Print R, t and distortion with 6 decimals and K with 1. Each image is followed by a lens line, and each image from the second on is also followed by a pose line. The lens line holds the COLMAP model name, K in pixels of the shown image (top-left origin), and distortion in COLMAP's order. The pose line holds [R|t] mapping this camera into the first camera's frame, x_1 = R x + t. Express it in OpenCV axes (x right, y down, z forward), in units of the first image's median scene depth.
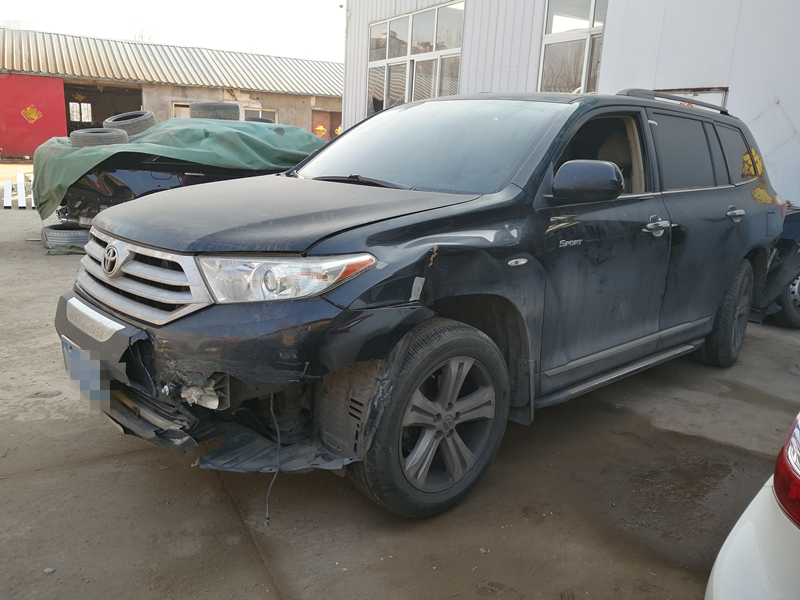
lens RADIAL K [[633.7, 0, 400.0], [0, 633.7, 300.0], [0, 0, 1]] dist [-0.004483, 0.000917]
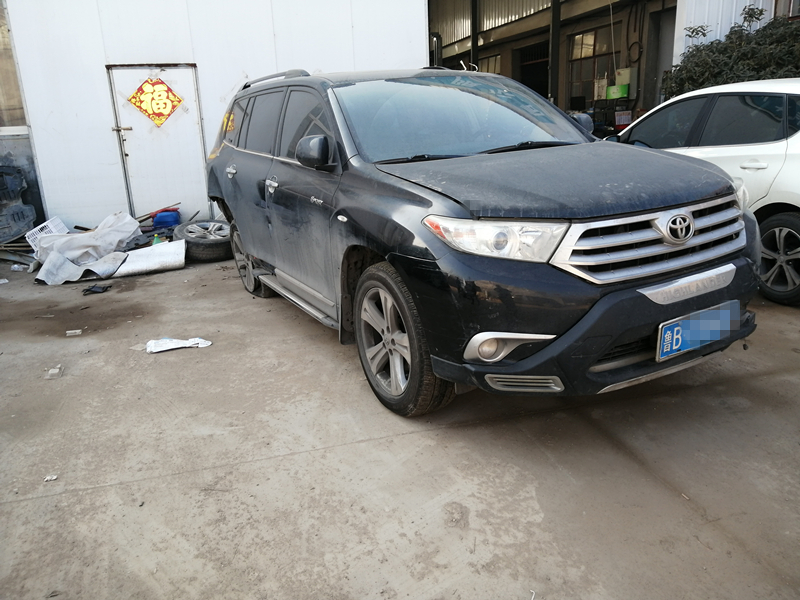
lens RADIAL K [[633.7, 0, 400.0], [0, 633.7, 300.0], [0, 0, 1]] dist [-0.004483, 0.000917]
pose [[0.256692, -0.344413, 0.903044, -1.063472], [0.309957, 0.914335, 0.260613, -0.254618], [-0.915443, 0.213008, 0.341455, 0.723464]]
